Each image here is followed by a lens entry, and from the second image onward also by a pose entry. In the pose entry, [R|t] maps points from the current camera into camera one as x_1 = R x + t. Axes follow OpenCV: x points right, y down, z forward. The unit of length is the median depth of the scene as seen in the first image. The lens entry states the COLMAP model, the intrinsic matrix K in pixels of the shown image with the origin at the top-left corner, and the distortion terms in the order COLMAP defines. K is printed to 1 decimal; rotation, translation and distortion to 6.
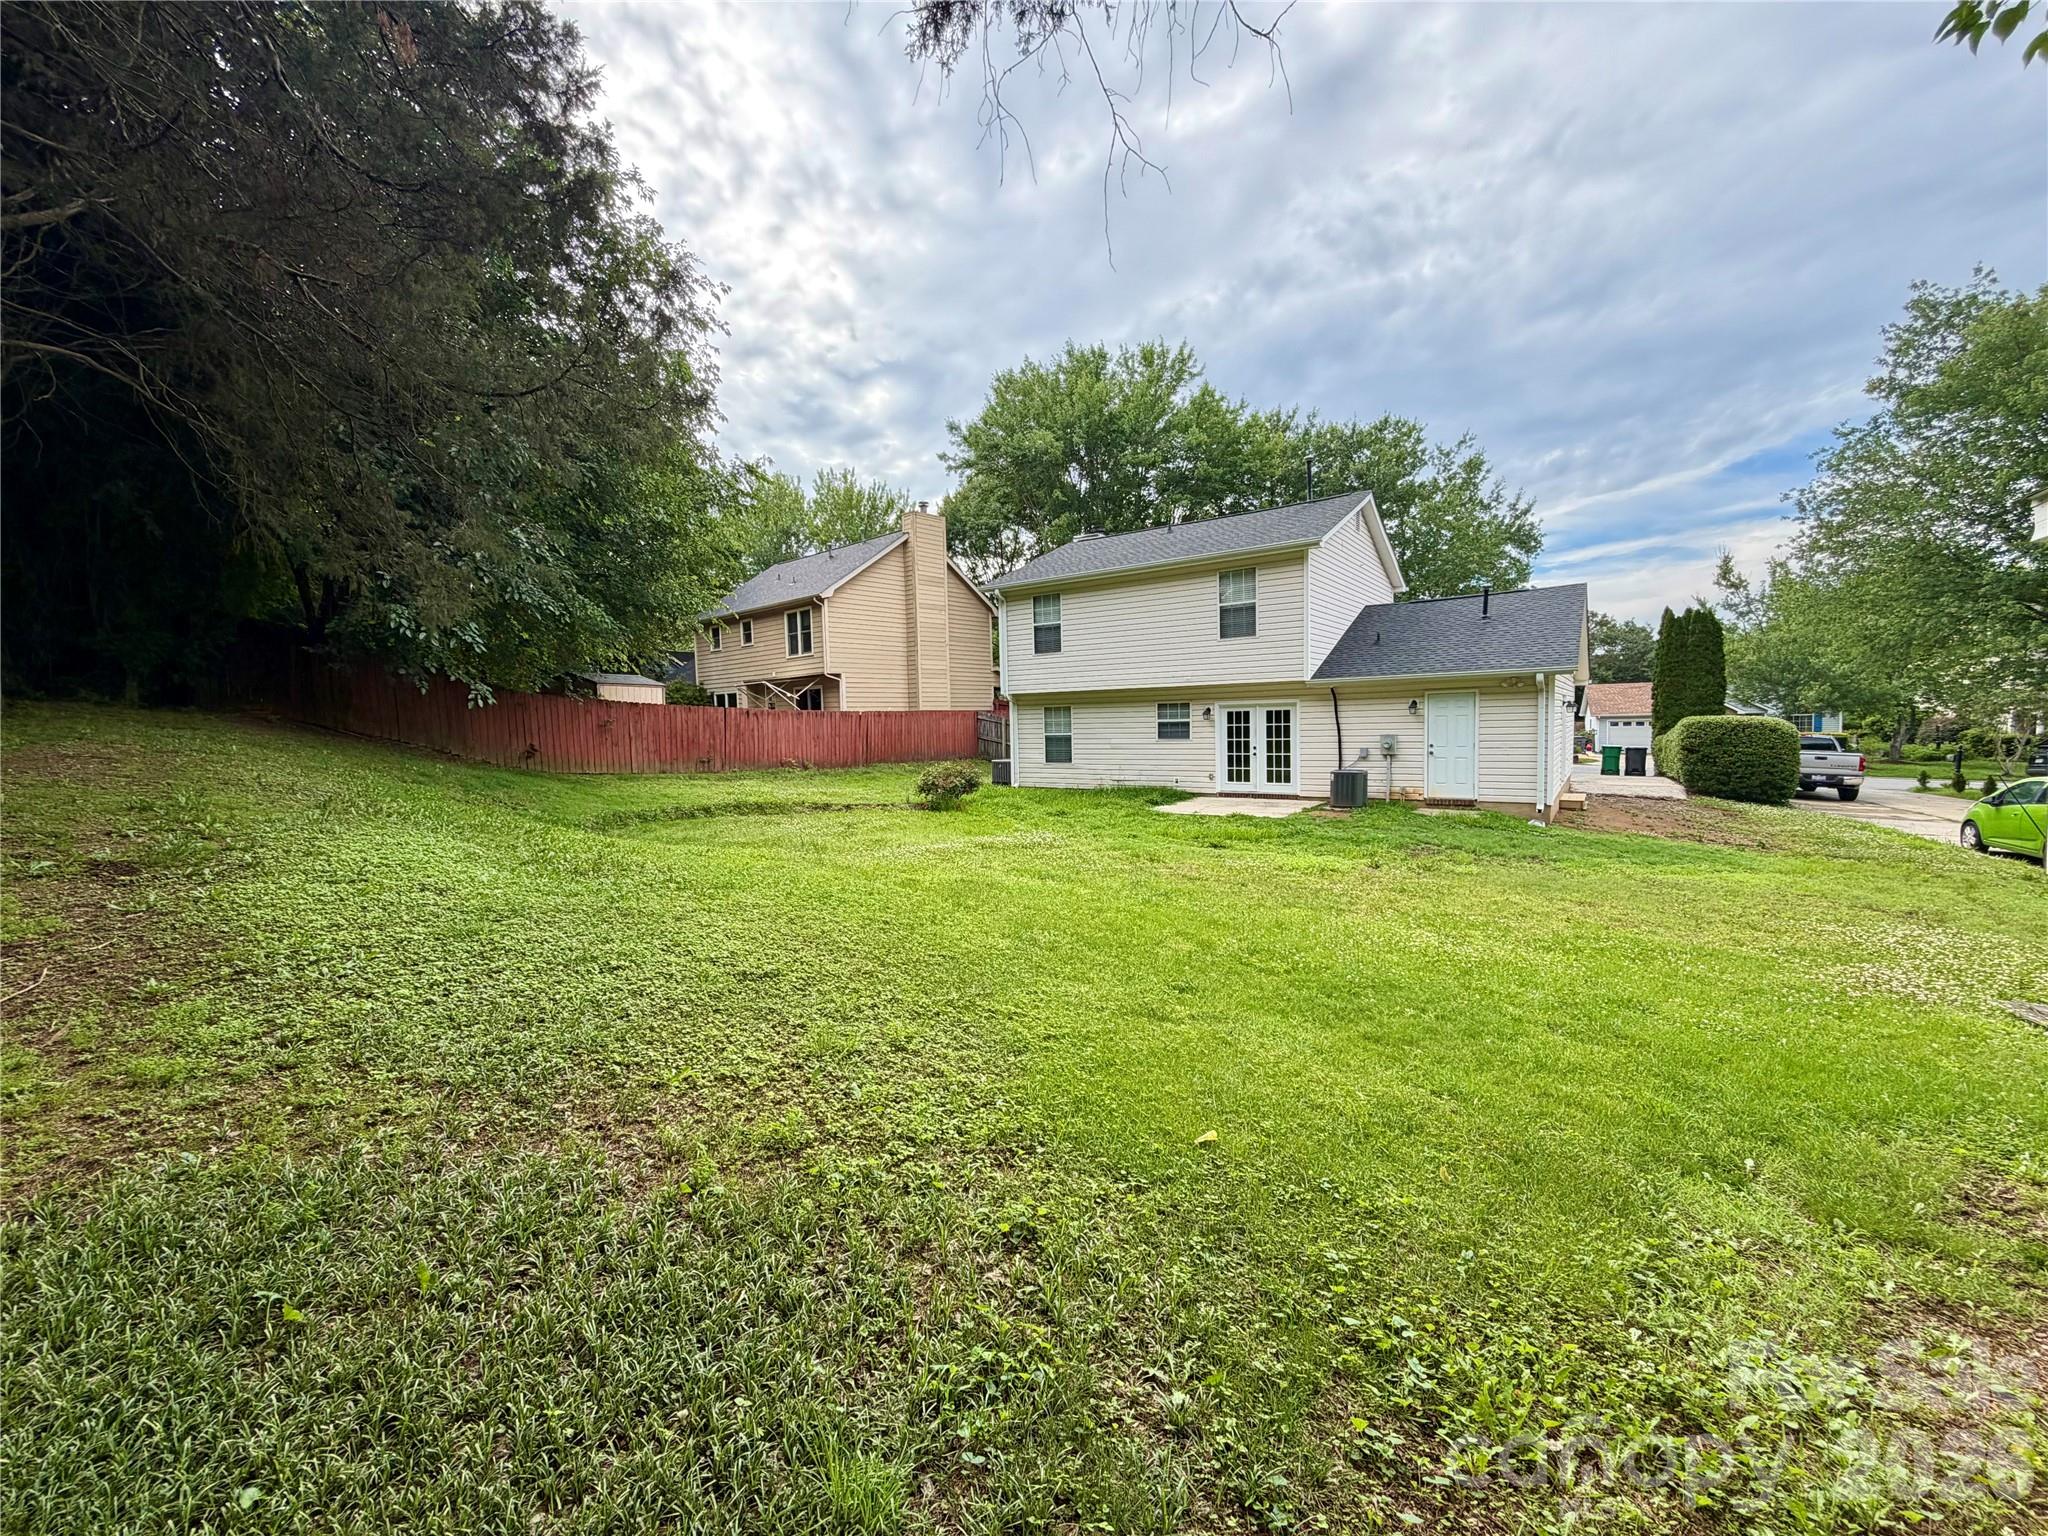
lens RADIAL K [[819.2, 0, 1021.9], [0, 819.2, 782.0], [0, 0, 1]] dist [-0.000234, 0.000590]
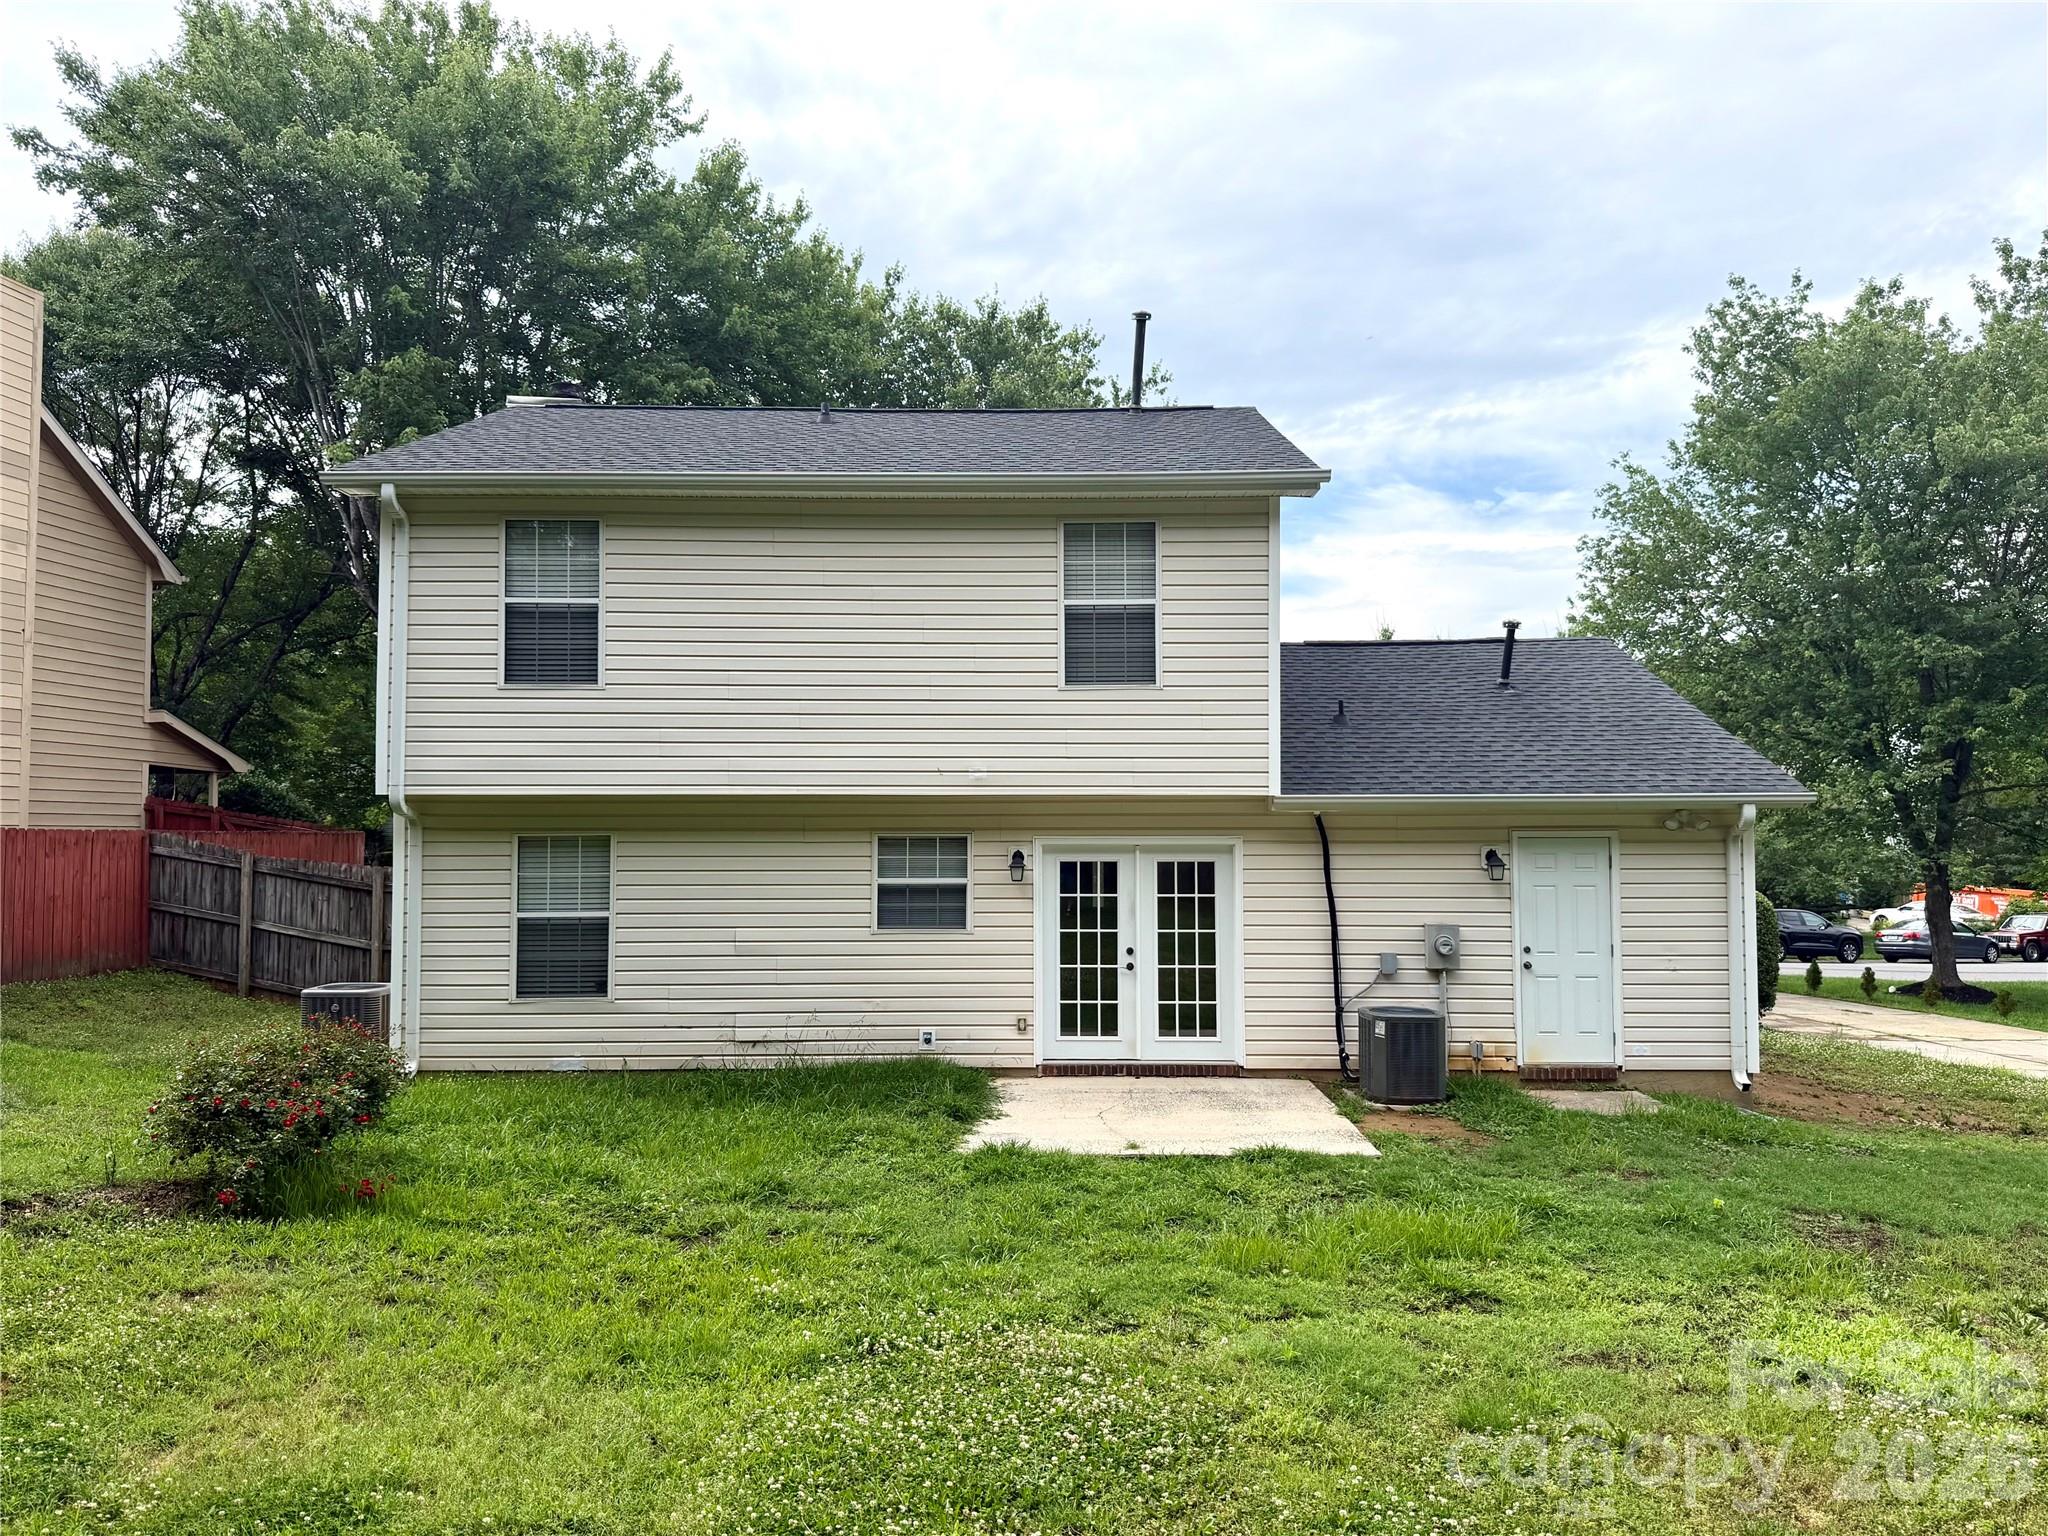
lens RADIAL K [[1492.8, 0, 1032.3], [0, 1492.8, 752.7], [0, 0, 1]] dist [0.062105, -0.042773]
pose [[0.817775, 0.053826, 0.573016, -0.188679], [0.023169, 0.991731, -0.126223, -0.046290], [-0.575072, 0.116498, 0.809766, 0.399274]]
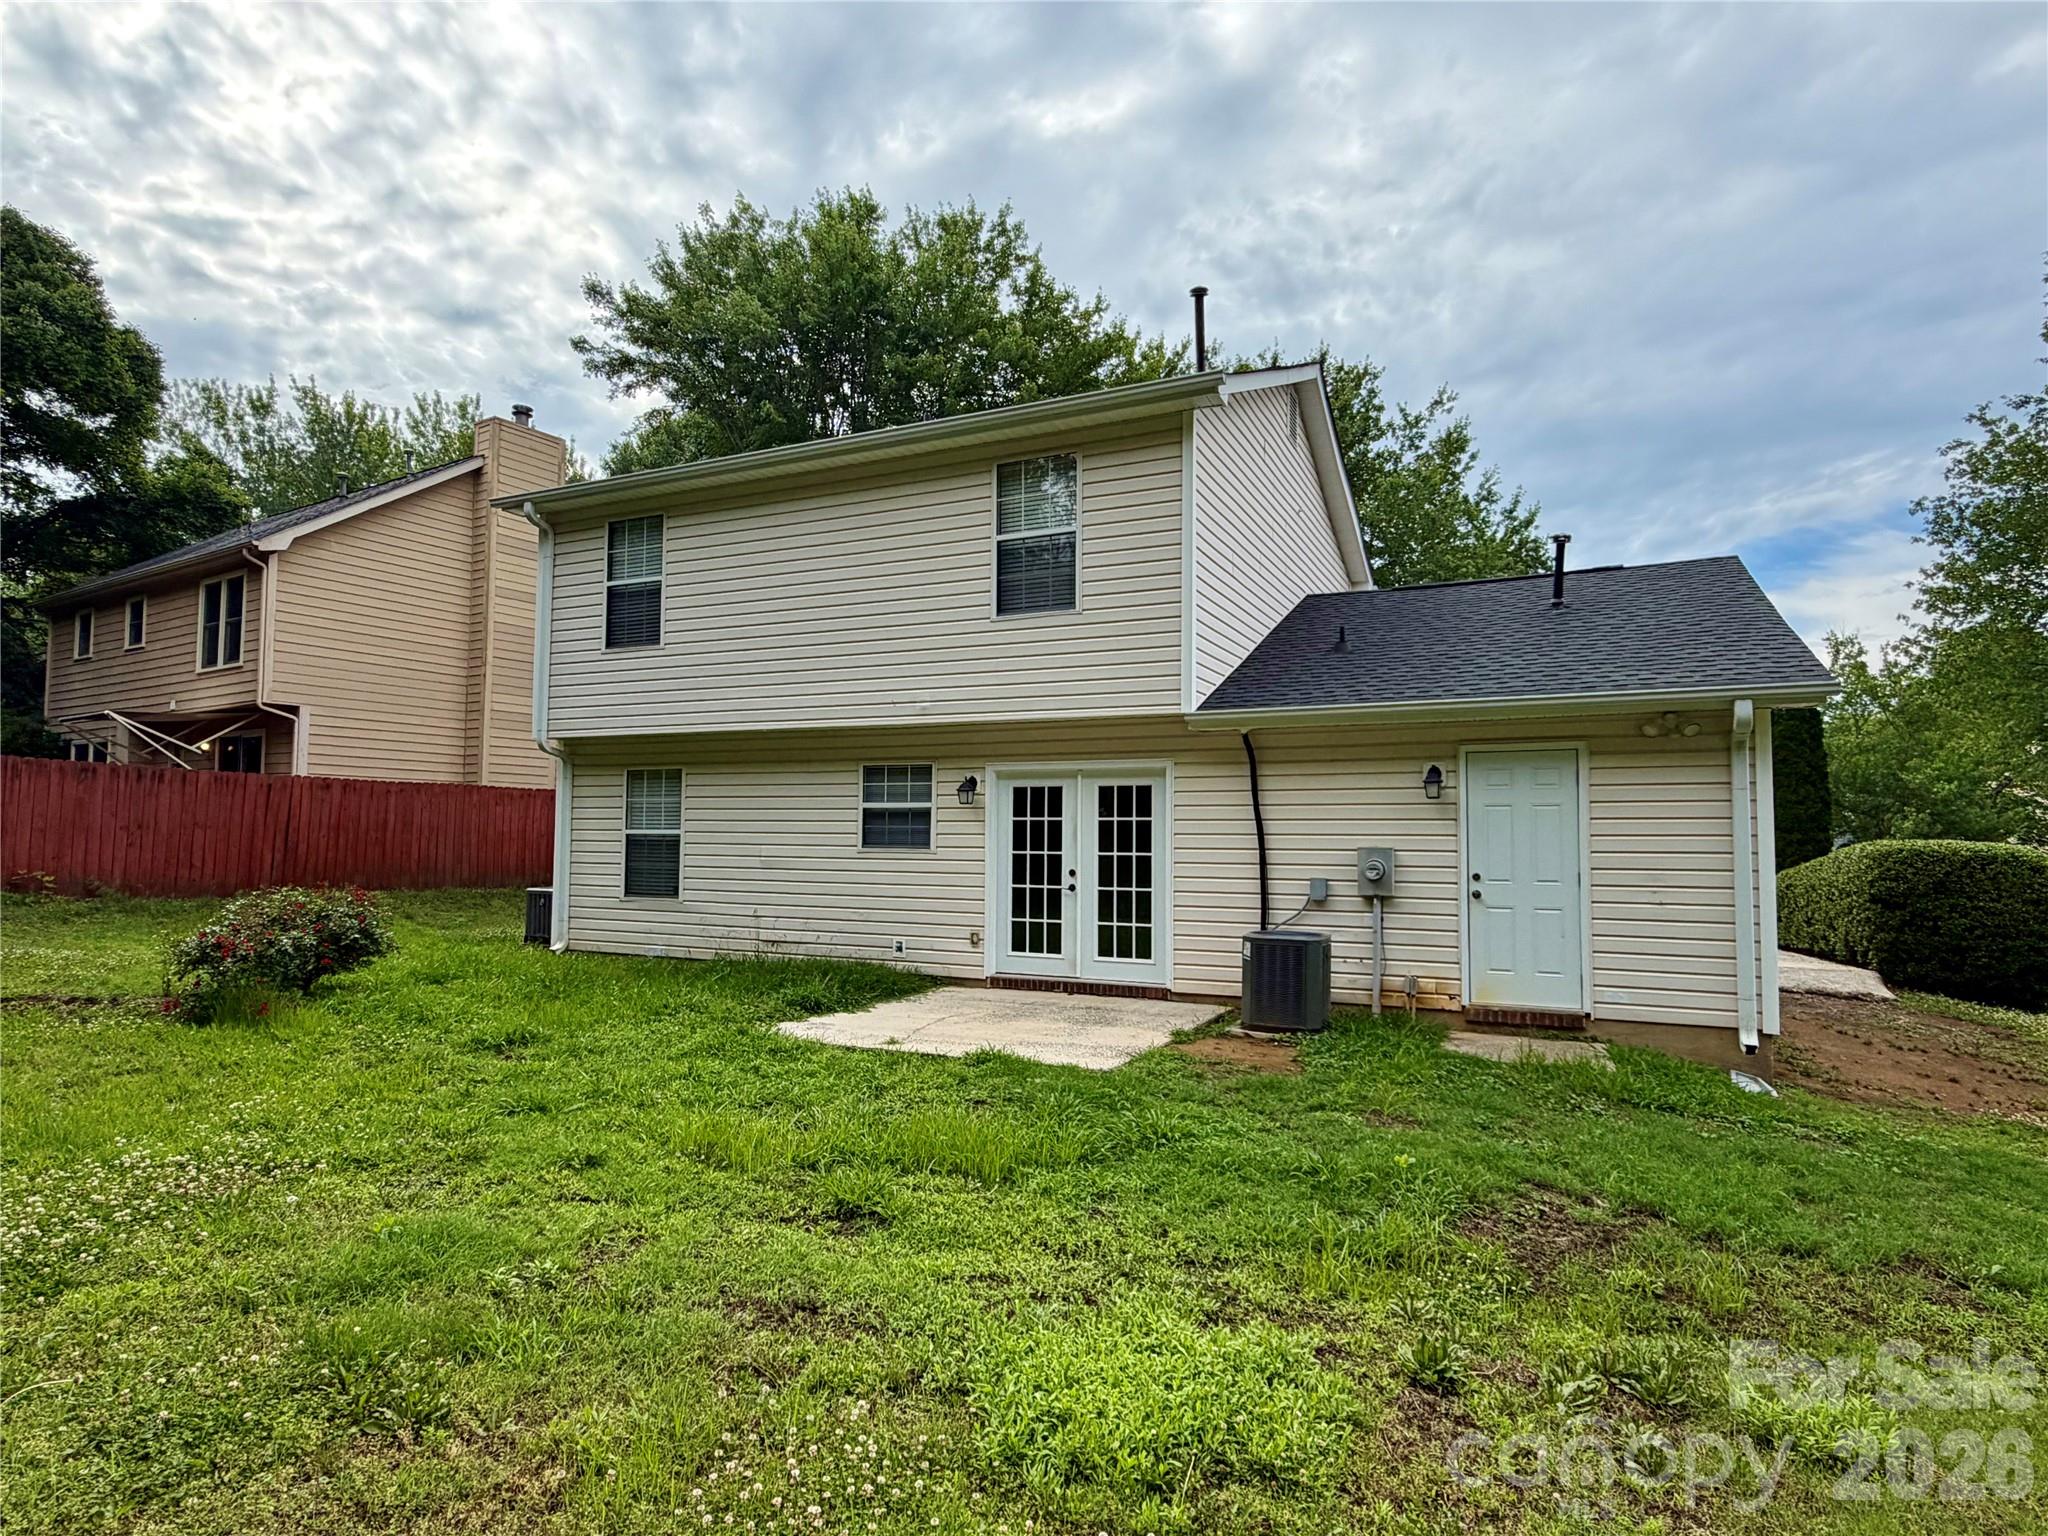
lens RADIAL K [[1127.9, 0, 1024.9], [0, 1127.9, 771.4], [0, 0, 1]] dist [-0.015708, -0.000490]
pose [[0.983635, 0.045981, 0.174206, 0.152642], [-0.021254, 0.989748, -0.141232, -0.010538], [-0.178914, 0.135218, 0.974529, 0.418647]]
